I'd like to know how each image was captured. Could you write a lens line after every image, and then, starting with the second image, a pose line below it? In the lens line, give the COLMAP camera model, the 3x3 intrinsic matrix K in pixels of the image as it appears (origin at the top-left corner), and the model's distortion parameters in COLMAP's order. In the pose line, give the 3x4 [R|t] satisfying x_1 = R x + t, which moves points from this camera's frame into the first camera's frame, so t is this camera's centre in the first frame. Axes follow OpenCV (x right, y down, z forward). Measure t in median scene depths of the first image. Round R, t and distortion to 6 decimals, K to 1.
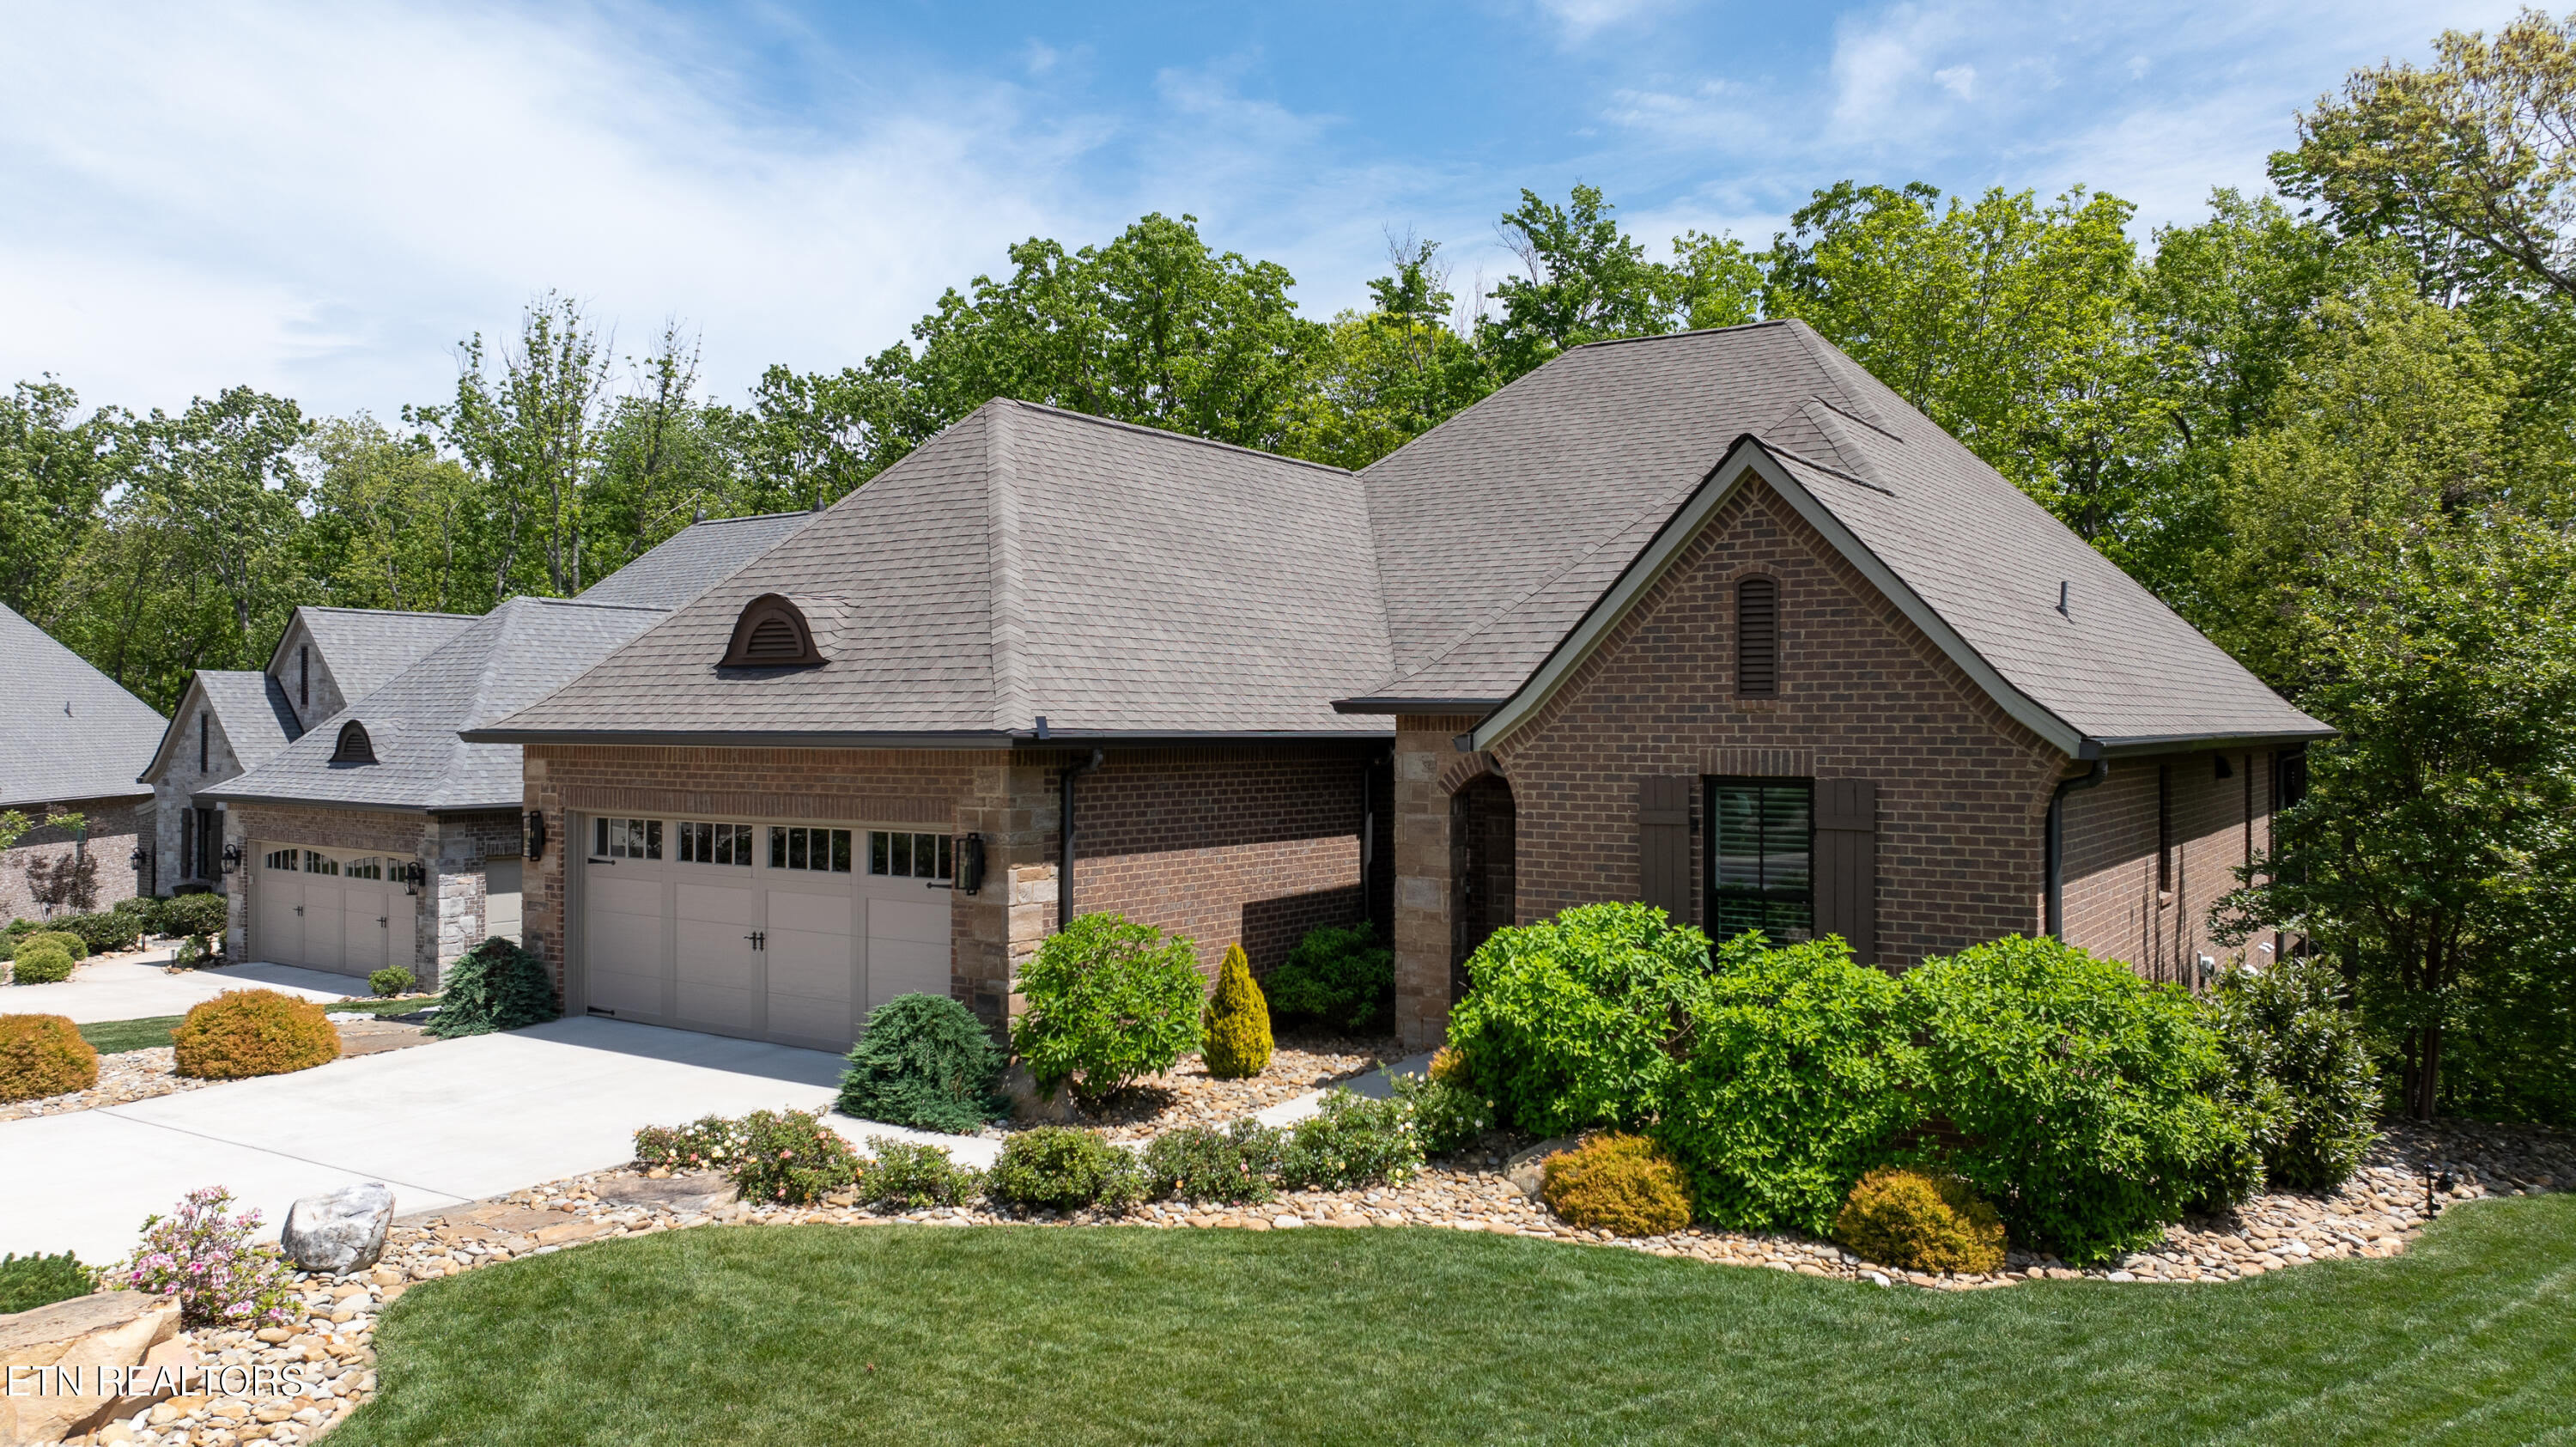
lens RADIAL K [[1811.3, 0, 1271.2], [0, 1811.3, 707.0], [0, 0, 1]] dist [-0.023579, 0.016497]
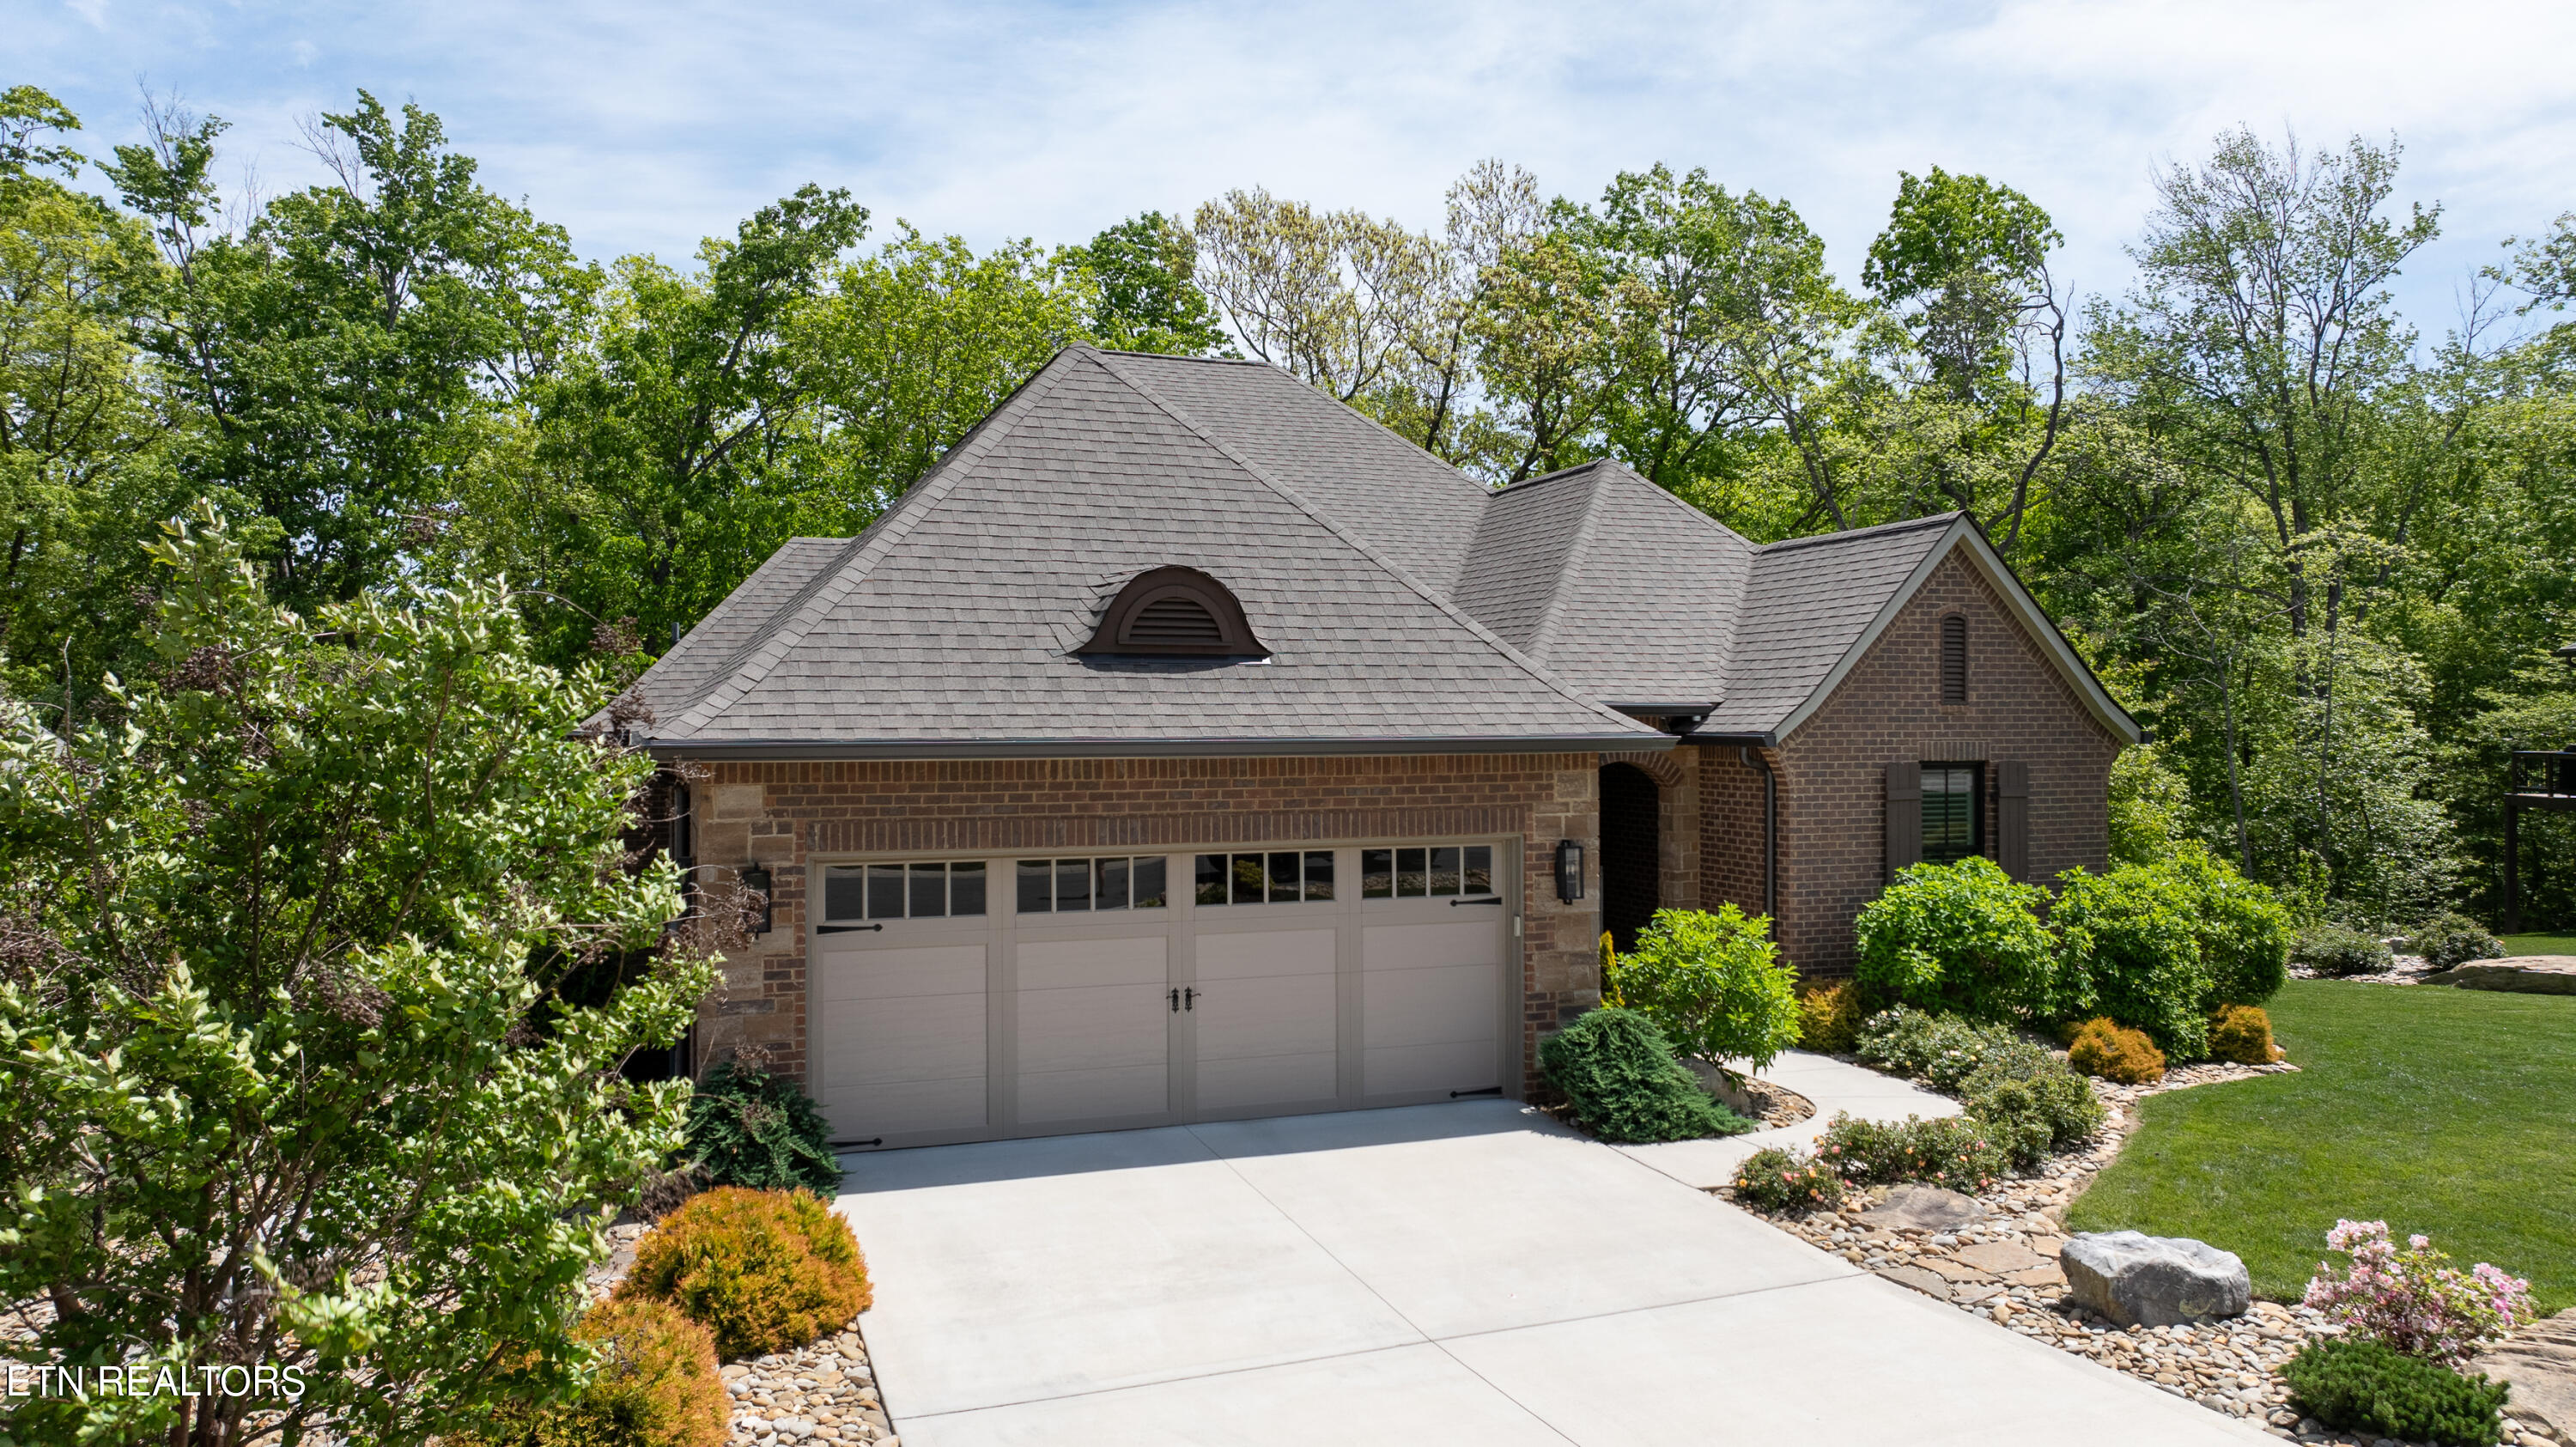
lens RADIAL K [[1811.3, 0, 1289.1], [0, 1811.3, 741.7], [0, 0, 1]] dist [-0.023579, 0.016497]
pose [[0.571770, -0.010994, 0.820340, -1.057472], [-0.003546, 0.999868, 0.015872, 0.003427], [-0.820406, -0.011984, 0.571655, 0.588818]]
